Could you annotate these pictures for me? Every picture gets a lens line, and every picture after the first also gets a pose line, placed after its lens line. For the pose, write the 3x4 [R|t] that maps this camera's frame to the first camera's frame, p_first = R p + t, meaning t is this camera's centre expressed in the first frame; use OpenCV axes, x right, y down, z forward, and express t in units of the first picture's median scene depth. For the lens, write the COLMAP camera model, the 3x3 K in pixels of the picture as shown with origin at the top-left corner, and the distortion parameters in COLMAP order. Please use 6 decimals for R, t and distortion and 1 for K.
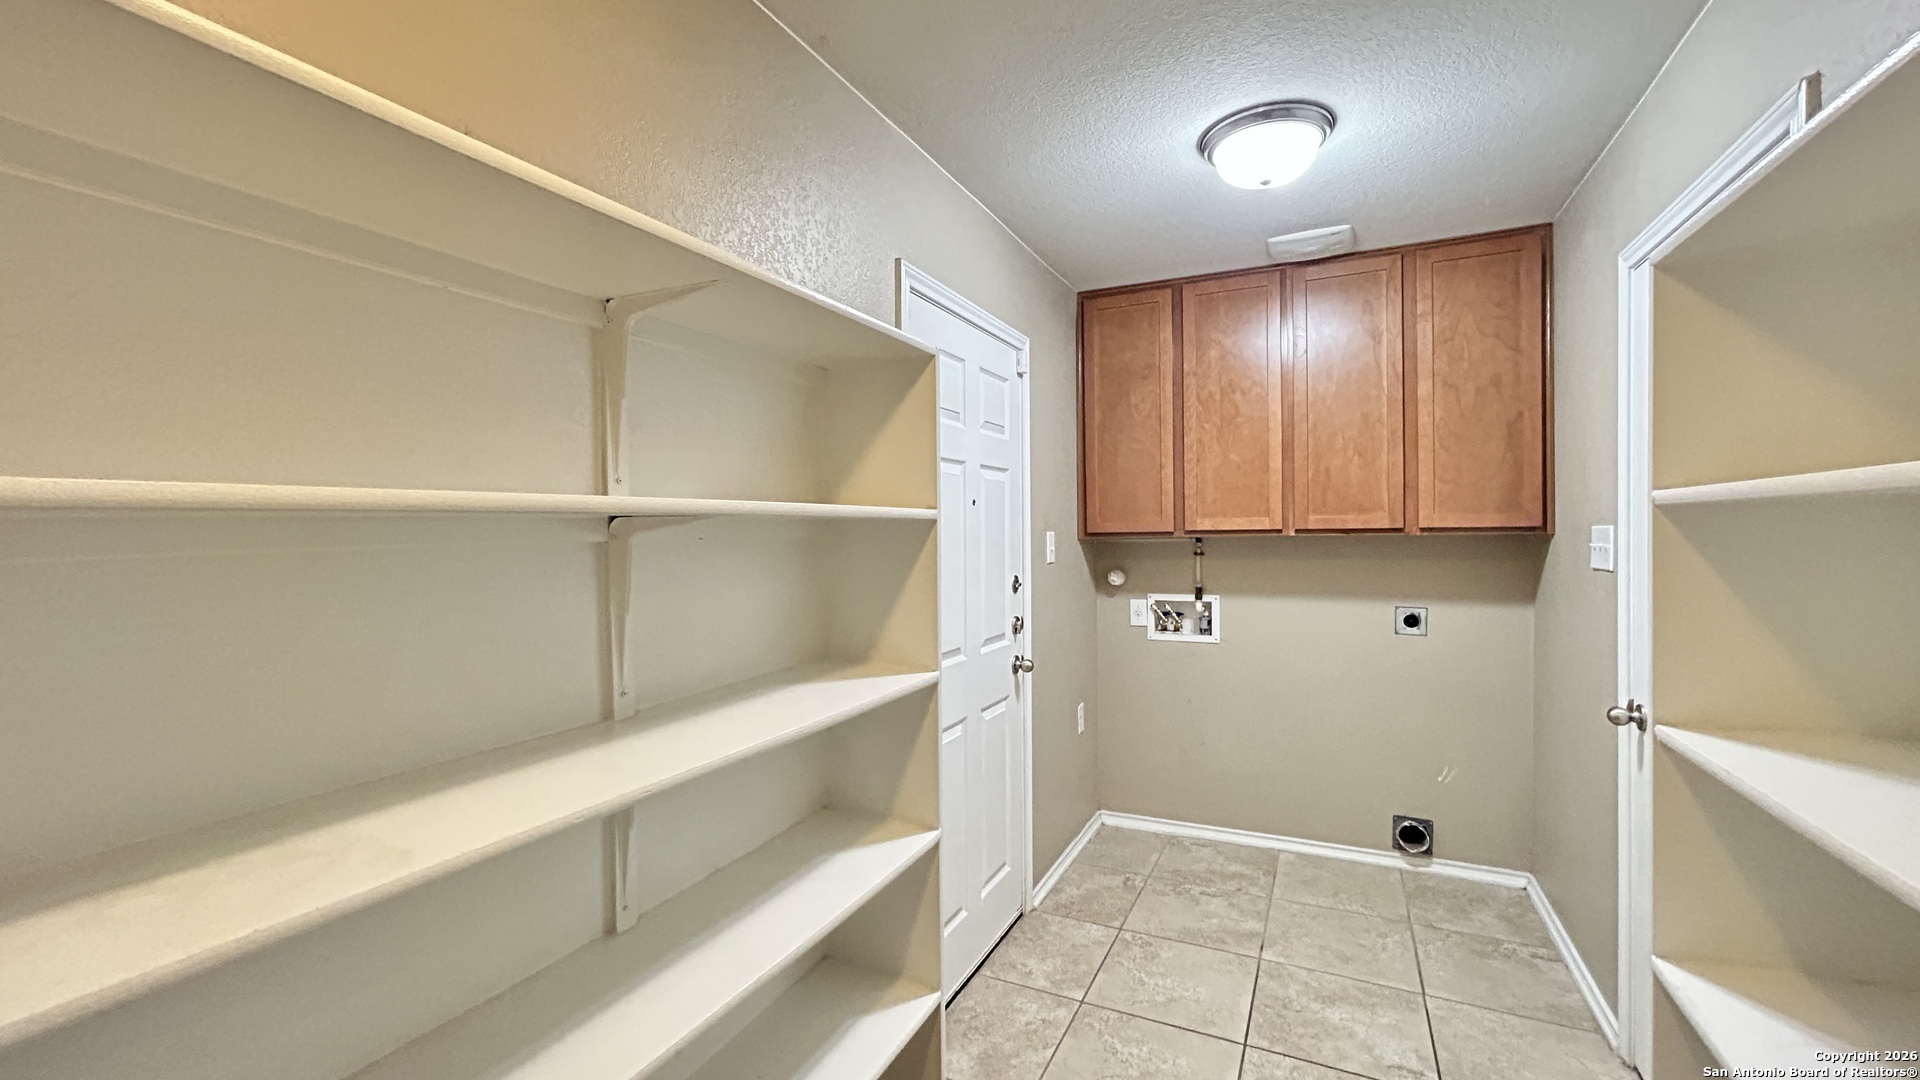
lens RADIAL K [[770.1, 0, 962.2], [0, 770.1, 536.5], [0, 0, 1]] dist [0.000872, 0.000710]
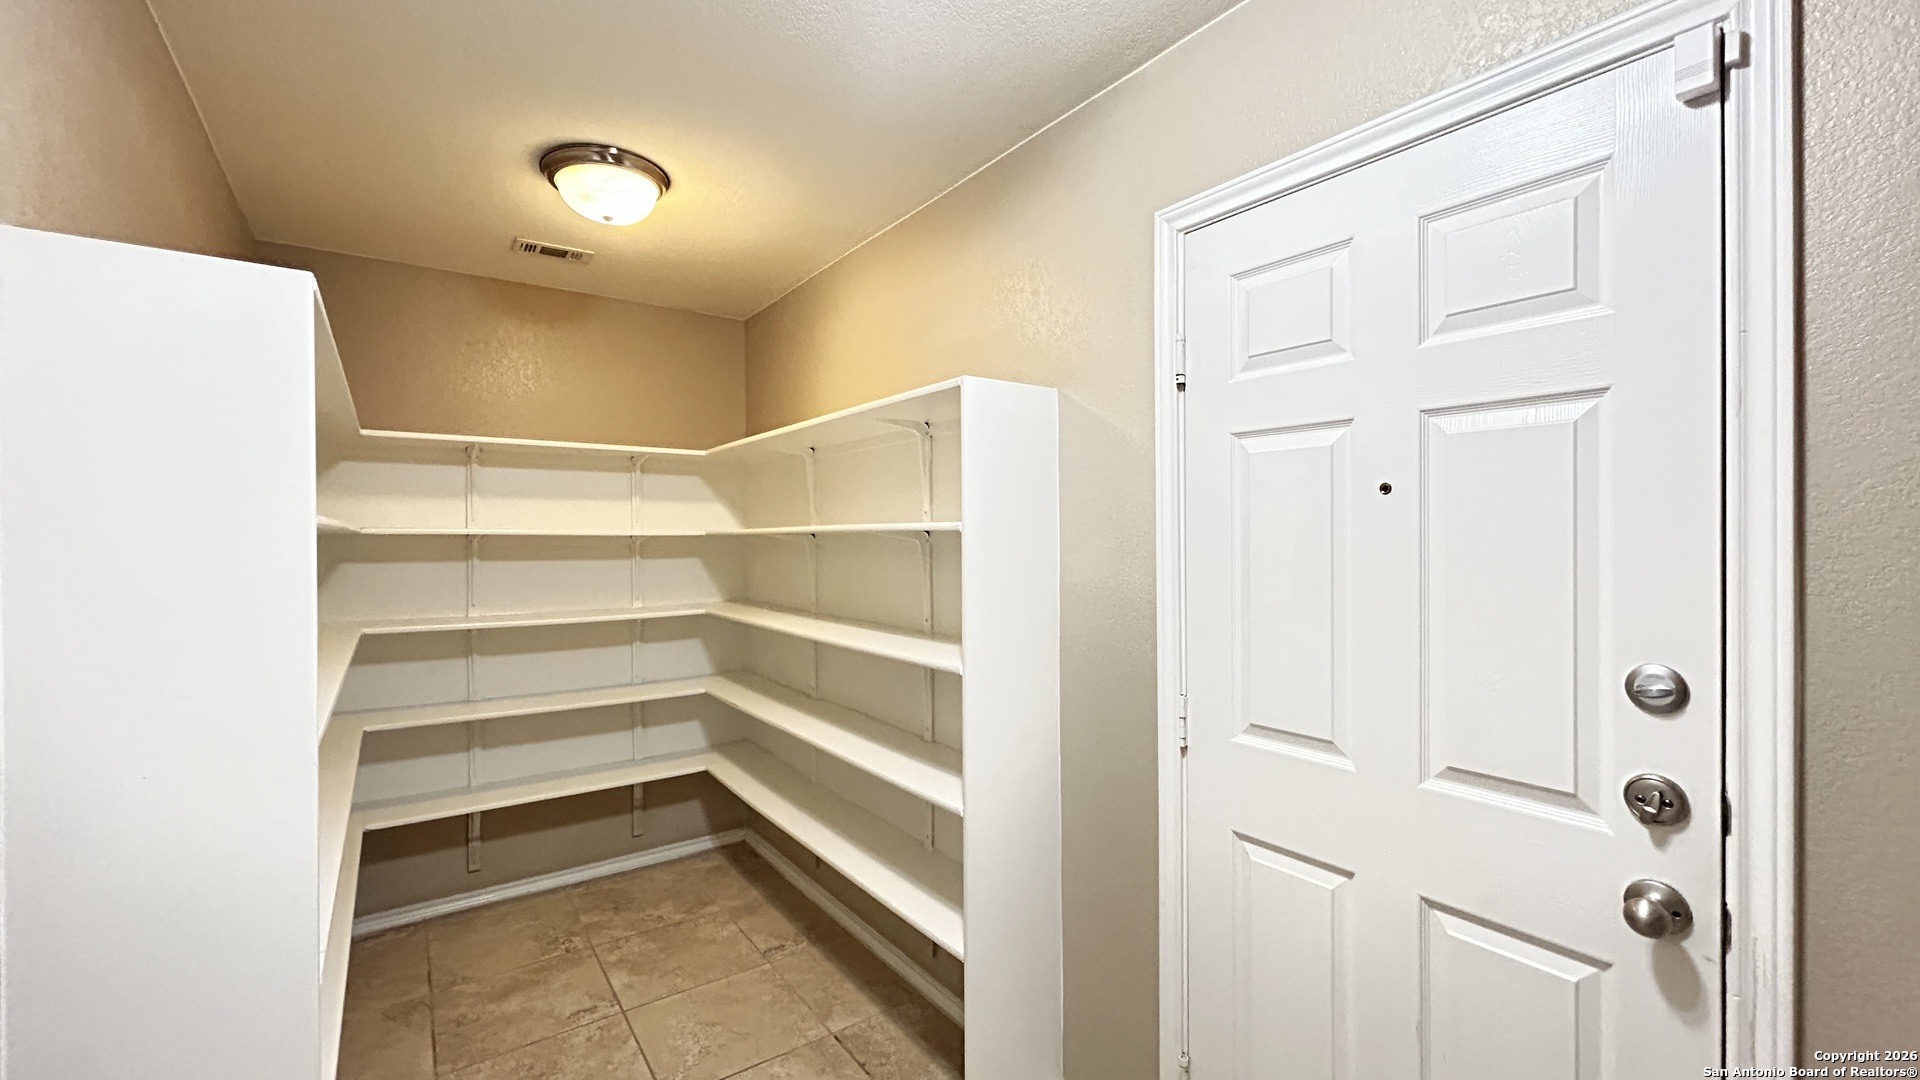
lens RADIAL K [[770.1, 0, 962.2], [0, 770.1, 536.5], [0, 0, 1]] dist [0.000872, 0.000710]
pose [[-0.466823, -0.001453, -0.884350, 0.911313], [-0.006962, 0.999974, 0.002032, -0.015829], [0.884323, 0.007105, -0.466821, 1.468048]]
